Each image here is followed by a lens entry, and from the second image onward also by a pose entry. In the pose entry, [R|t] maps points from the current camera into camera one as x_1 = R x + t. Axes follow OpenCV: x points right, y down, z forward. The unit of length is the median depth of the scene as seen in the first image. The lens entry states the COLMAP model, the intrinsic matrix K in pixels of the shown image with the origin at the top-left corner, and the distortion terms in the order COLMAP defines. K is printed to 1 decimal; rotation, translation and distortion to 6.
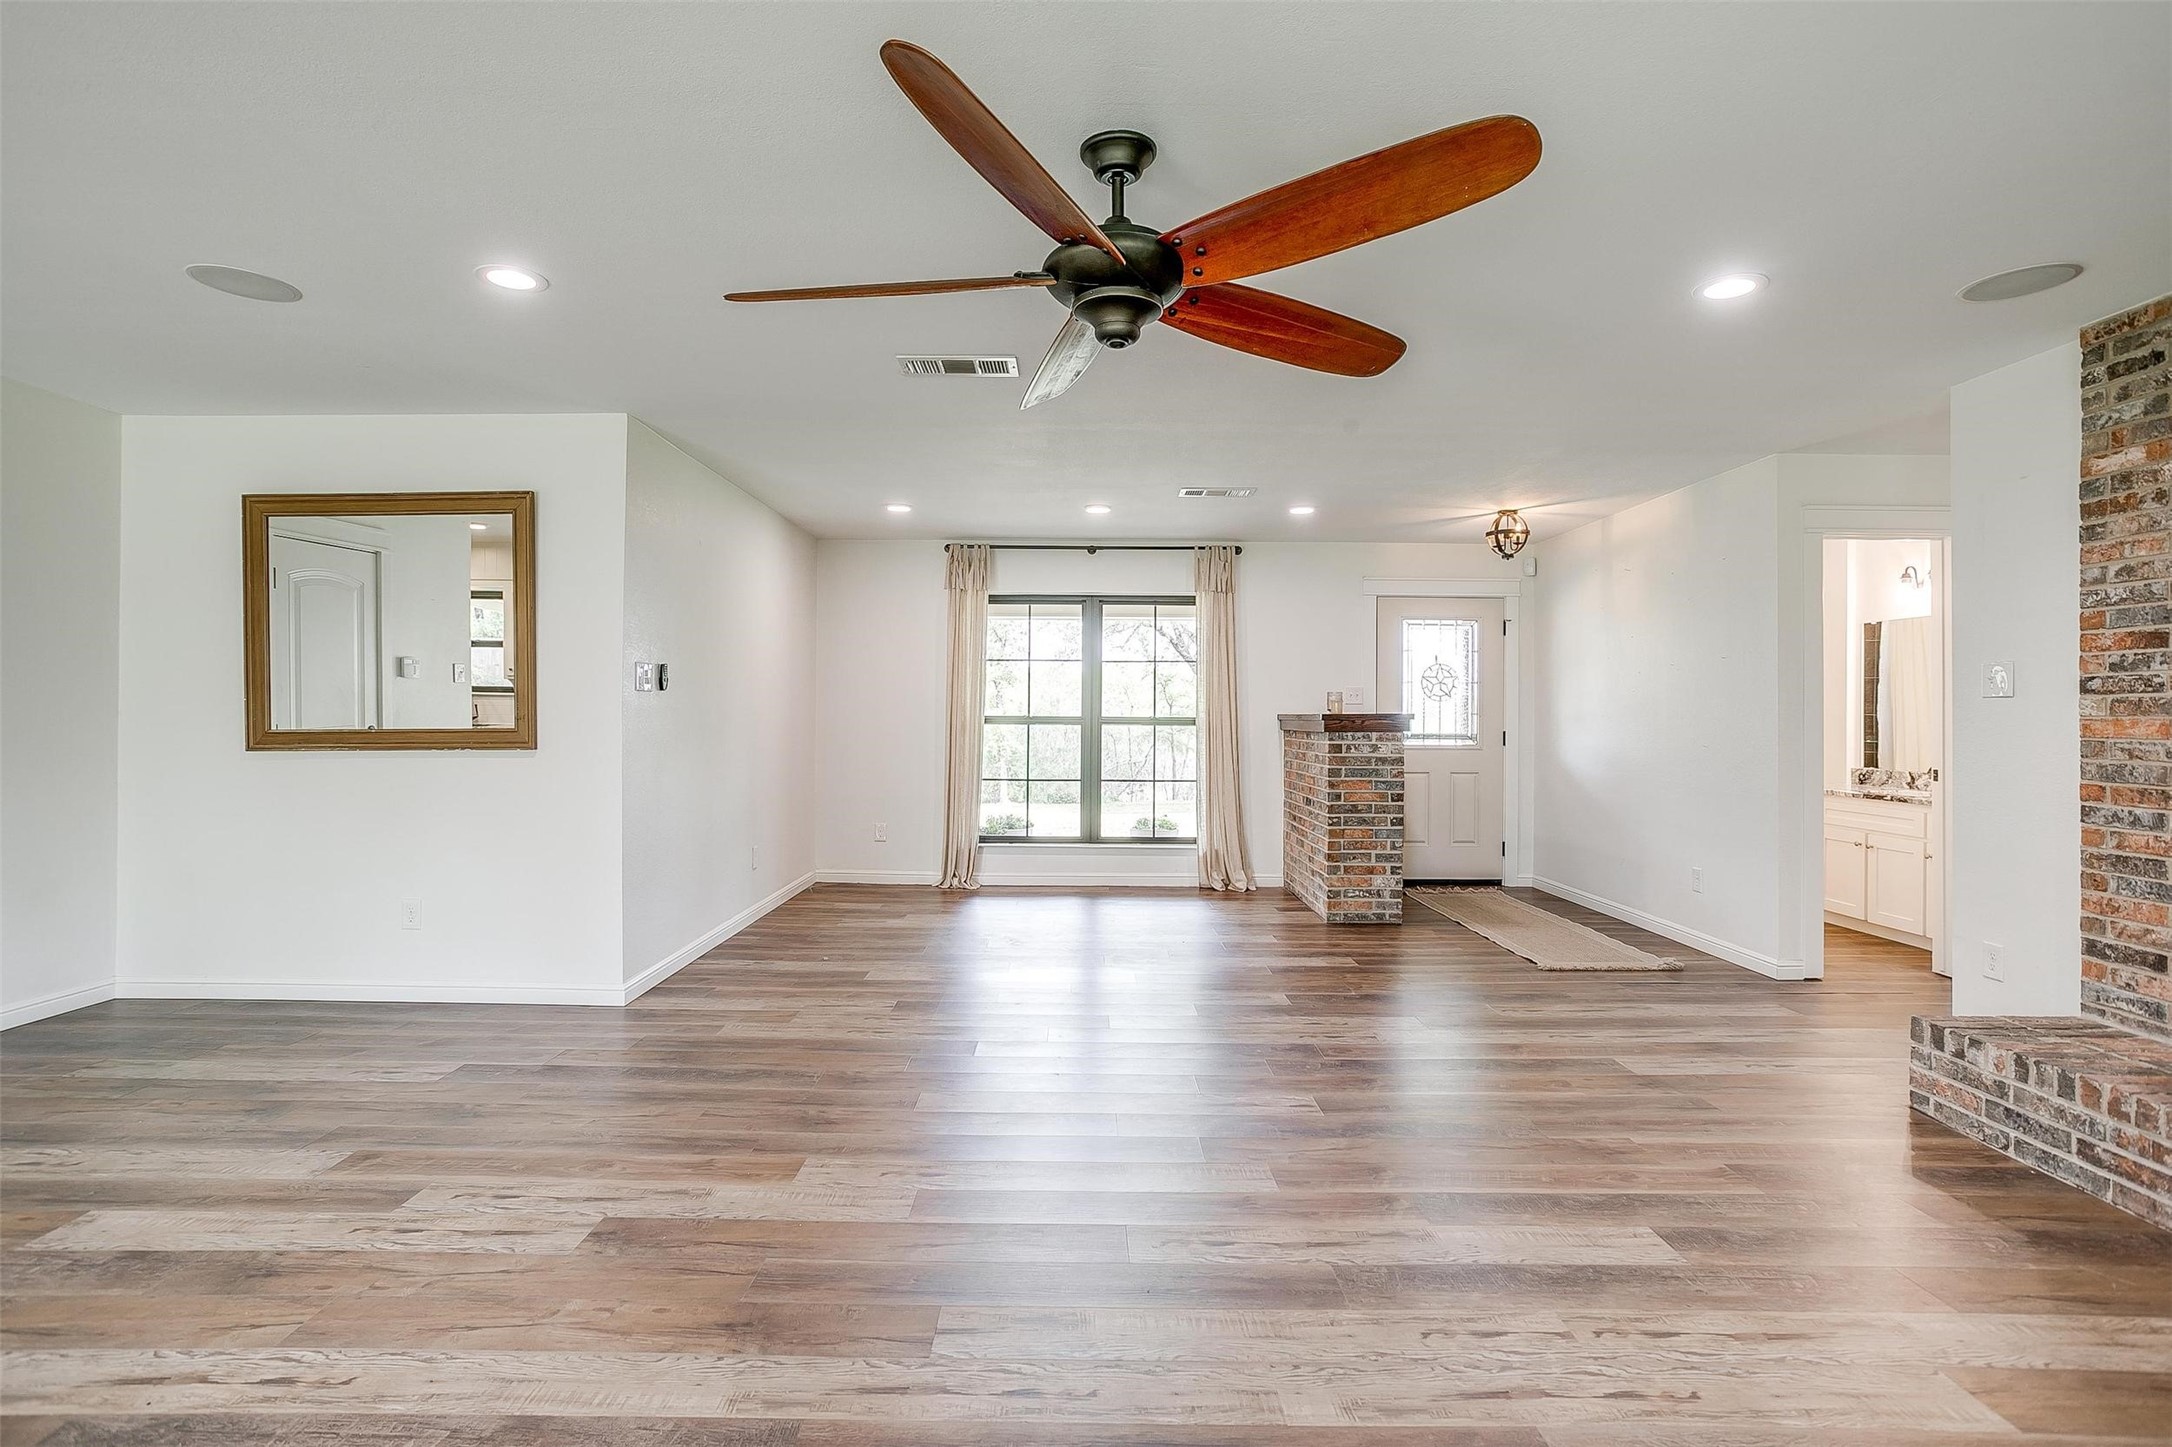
lens RADIAL K [[1065.5, 0, 1075.1], [0, 1065.5, 709.3], [0, 0, 1]] dist [-0.053787, 0.029617]
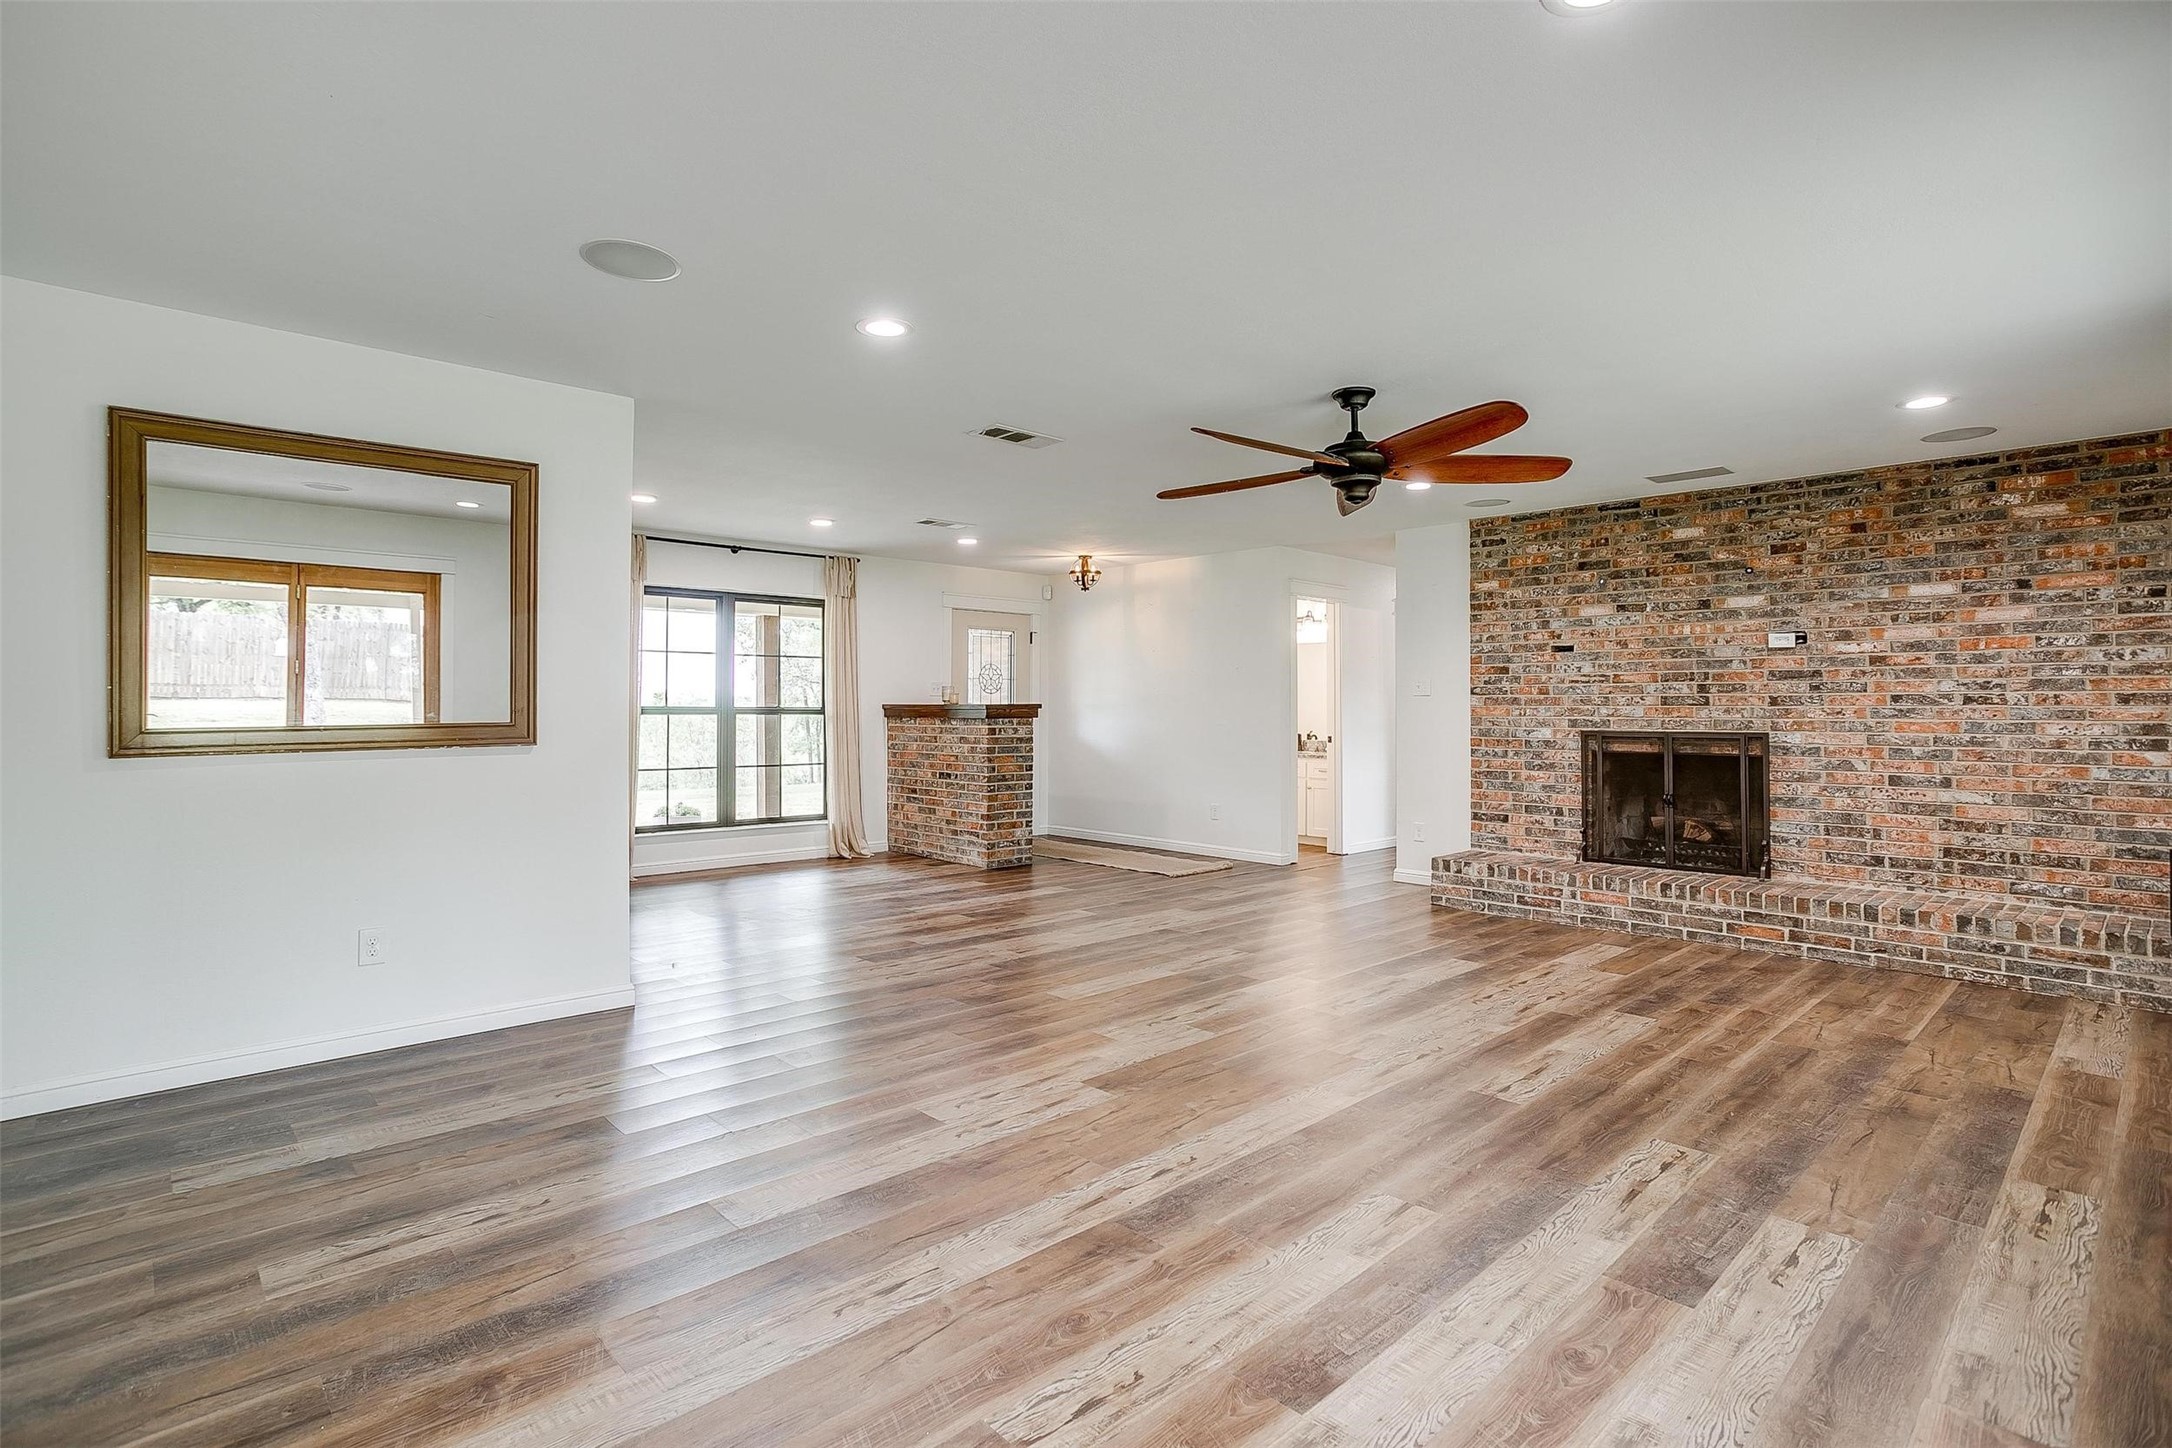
lens RADIAL K [[1058.1, 0, 1074.9], [0, 1058.1, 691.5], [0, 0, 1]] dist [-0.047622, 0.027170]
pose [[0.726667, 0.007083, 0.686953, -0.796866], [-0.002814, 0.999969, -0.007334, -0.003084], [-0.686984, 0.003396, 0.726664, 0.012201]]
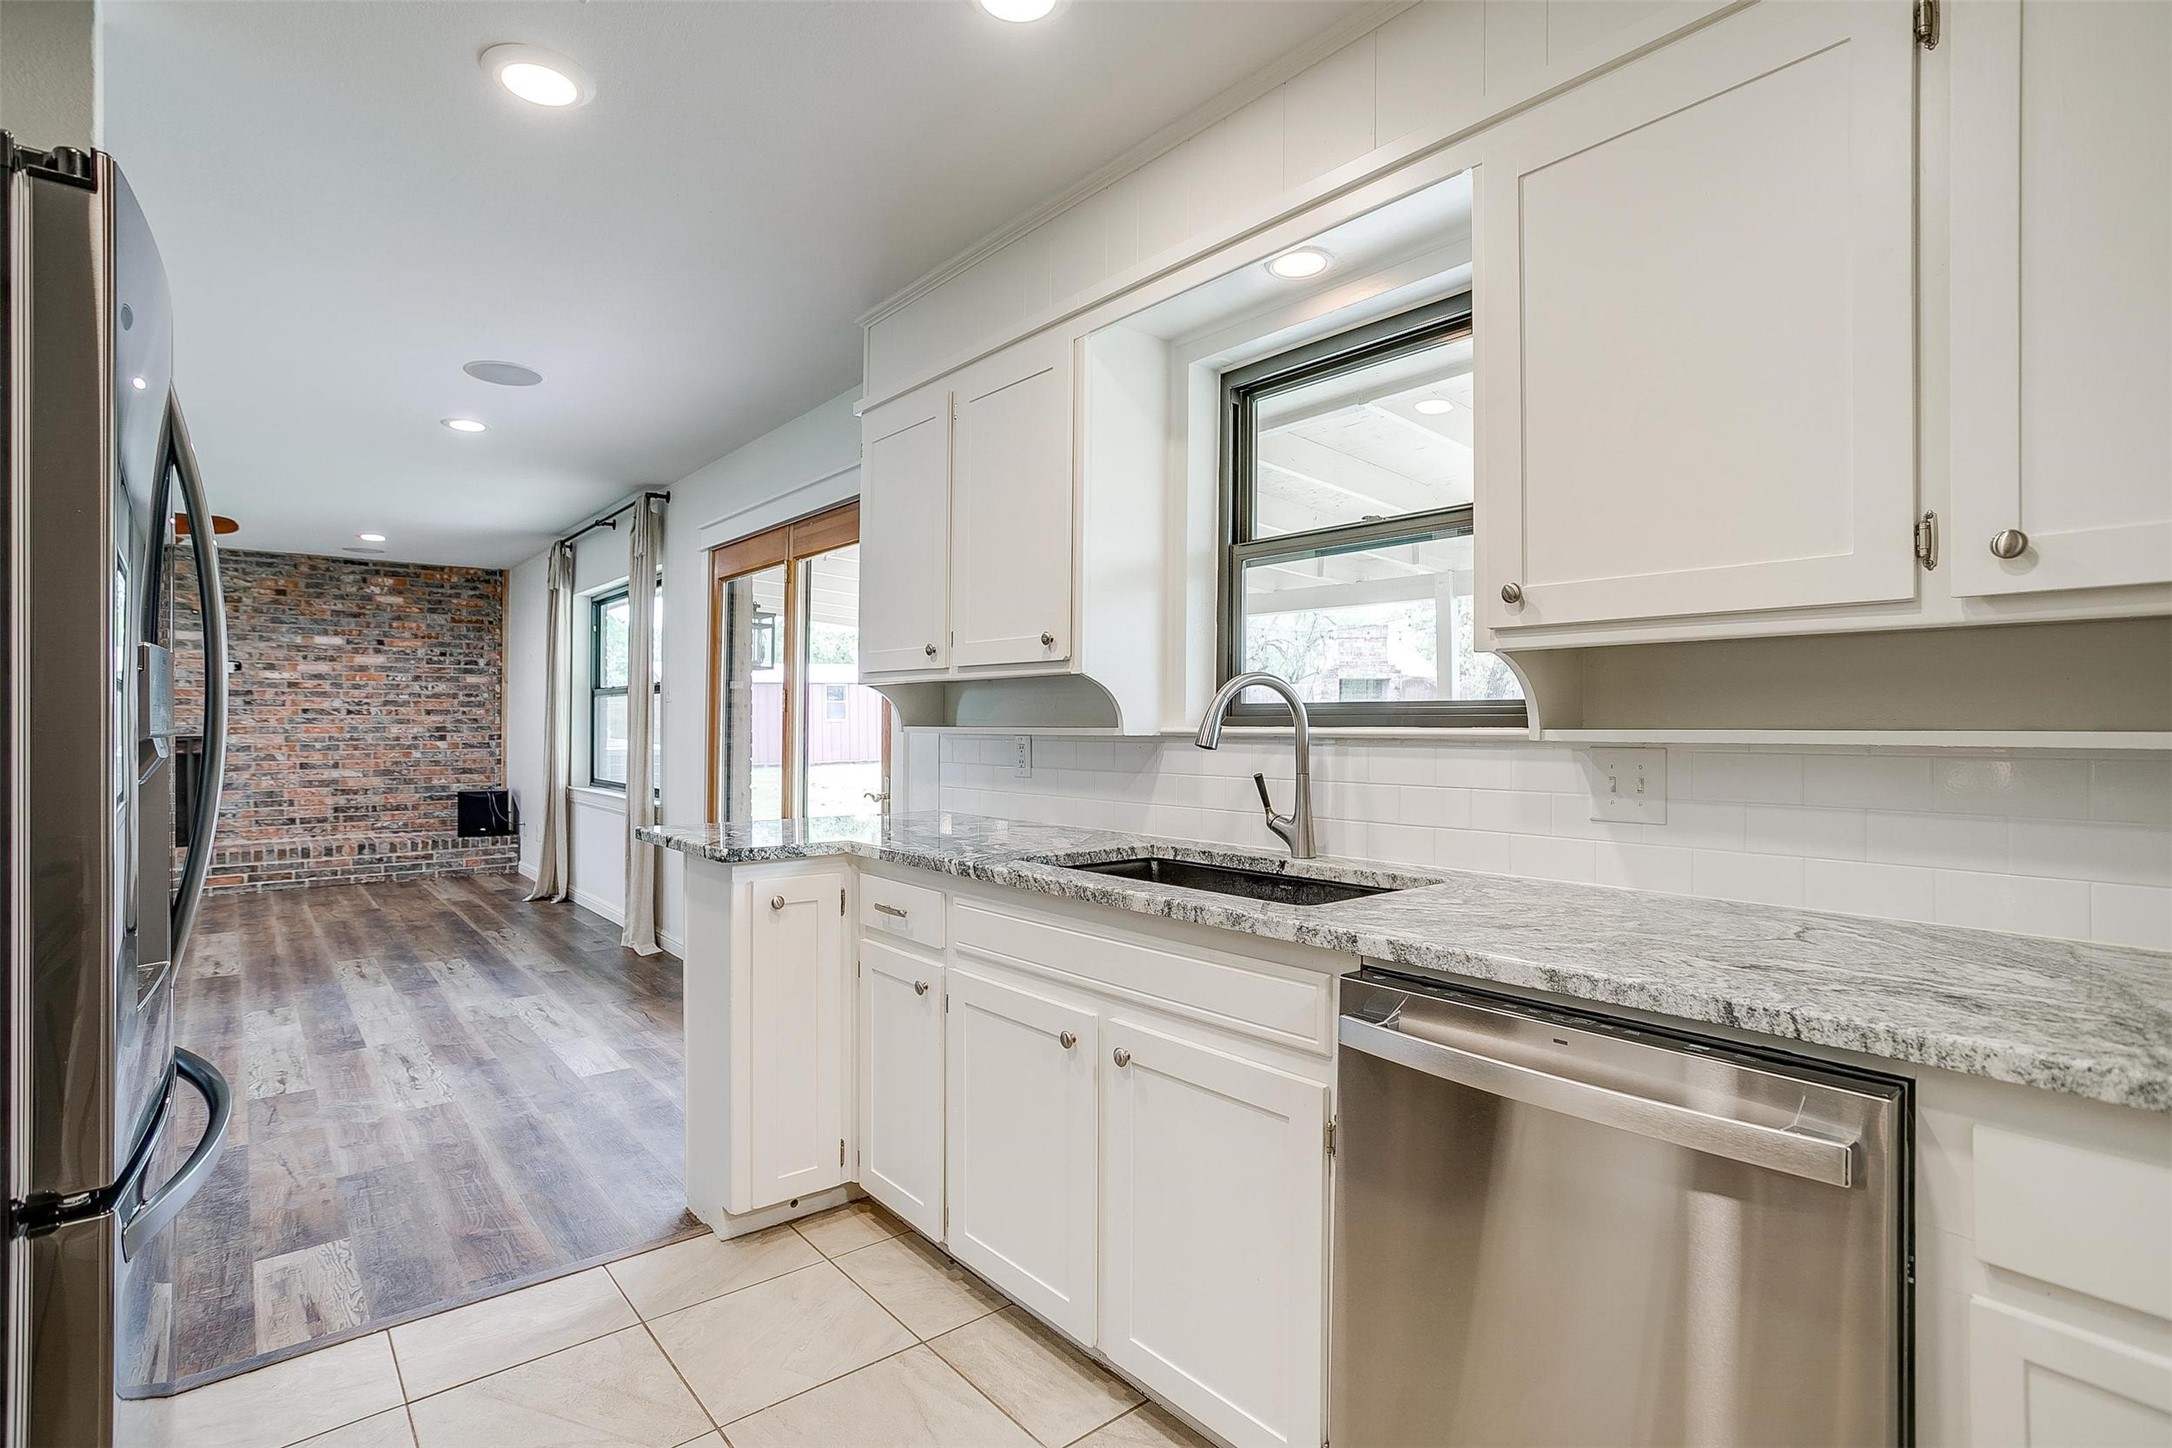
lens RADIAL K [[1055.3, 0, 1079.5], [0, 1055.3, 715.9], [0, 0, 1]] dist [-0.066318, 0.039595]
pose [[-0.639412, -0.007191, 0.768831, -1.512474], [-0.011214, 0.999937, 0.000026, -0.012992], [-0.768783, -0.008605, -0.639452, 0.343810]]
